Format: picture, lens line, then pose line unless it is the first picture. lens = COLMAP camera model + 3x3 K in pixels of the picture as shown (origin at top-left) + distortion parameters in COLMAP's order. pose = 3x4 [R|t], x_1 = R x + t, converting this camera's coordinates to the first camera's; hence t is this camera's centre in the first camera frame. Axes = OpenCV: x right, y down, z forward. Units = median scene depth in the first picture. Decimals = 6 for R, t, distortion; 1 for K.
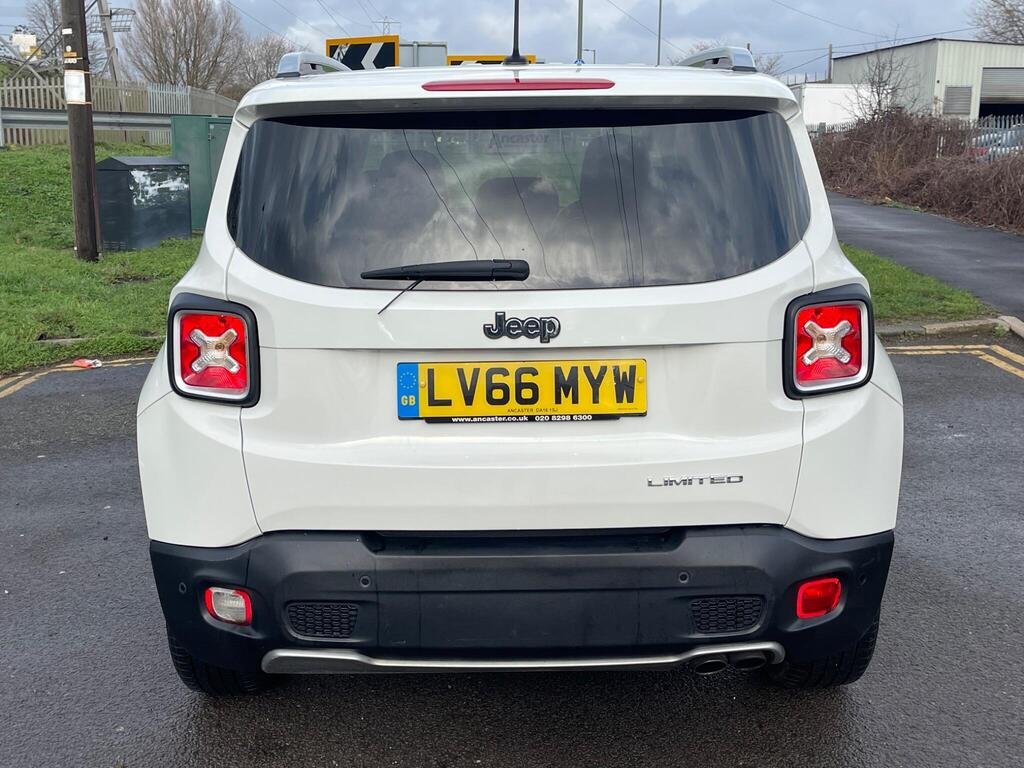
lens RADIAL K [[1179.4, 0, 515.3], [0, 1179.4, 400.1], [0, 0, 1]] dist [0.030188, 0.003686]
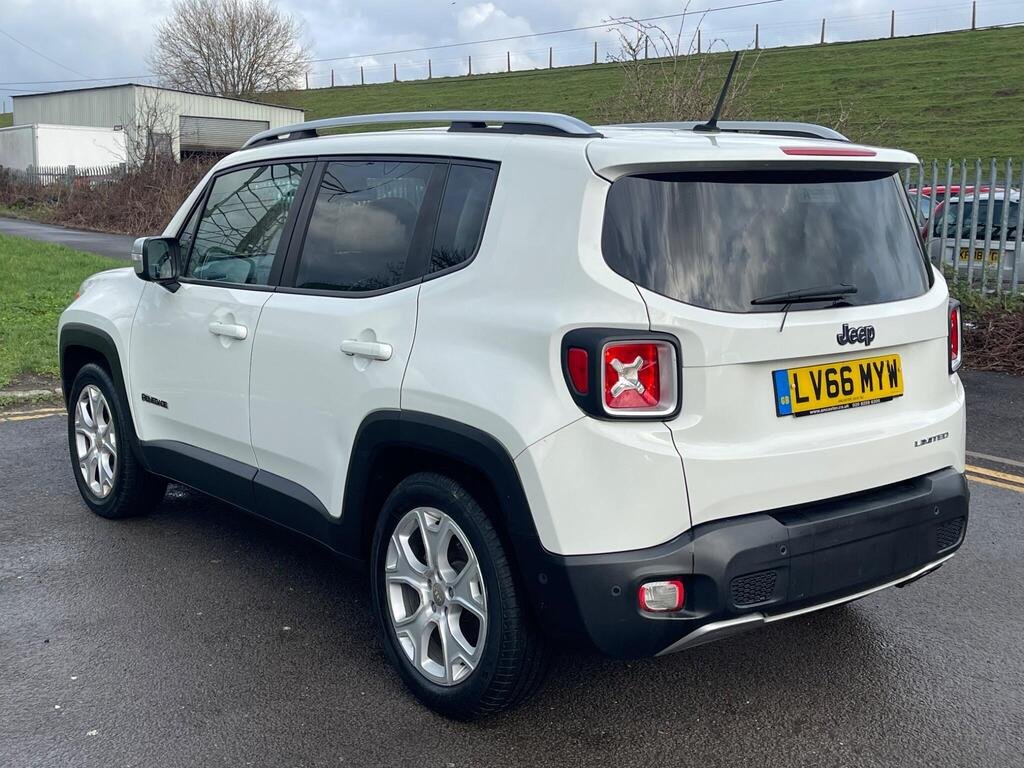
lens RADIAL K [[1179.4, 0, 515.3], [0, 1179.4, 400.1], [0, 0, 1]] dist [0.030188, 0.003686]
pose [[0.807673, -0.091460, 0.582494, -1.039822], [0.112620, 0.993638, -0.000141, -0.031517], [-0.578776, 0.065714, 0.812835, 0.152889]]
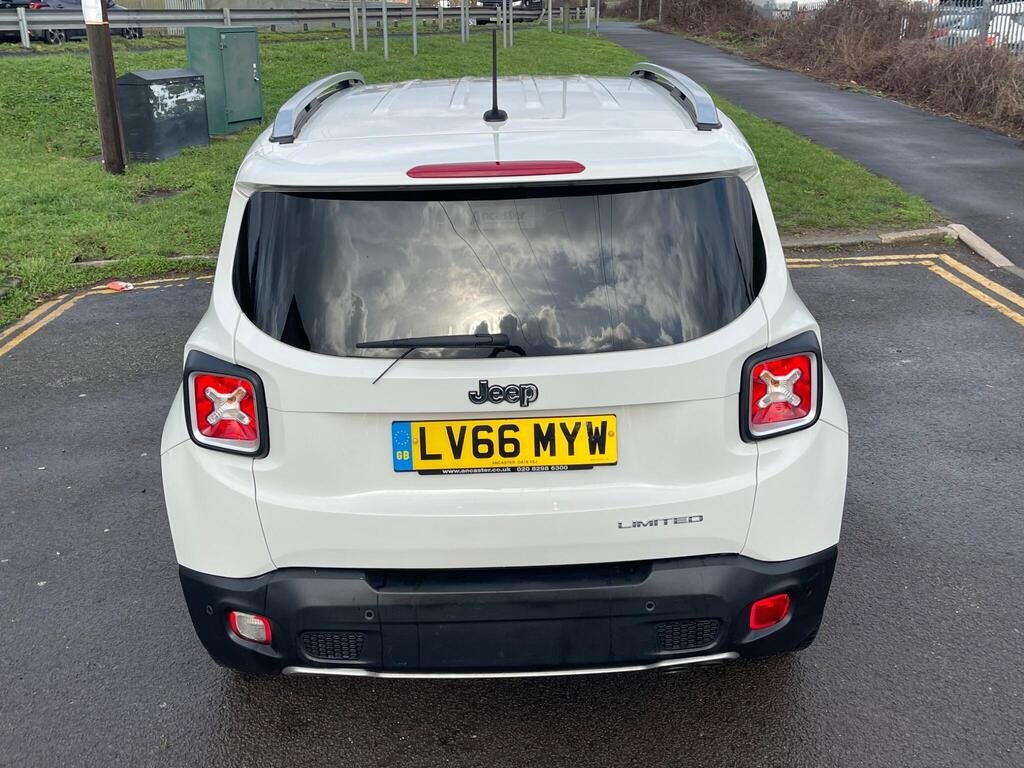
lens RADIAL K [[1059.2, 0, 515.8], [0, 1059.2, 397.1], [0, 0, 1]] dist [0.020373, 0.035126]
pose [[0.999863, -0.016521, 0.000930, 0.015835], [0.016270, 0.991811, 0.126672, -0.178273], [-0.003015, -0.126640, 0.991944, 0.015126]]
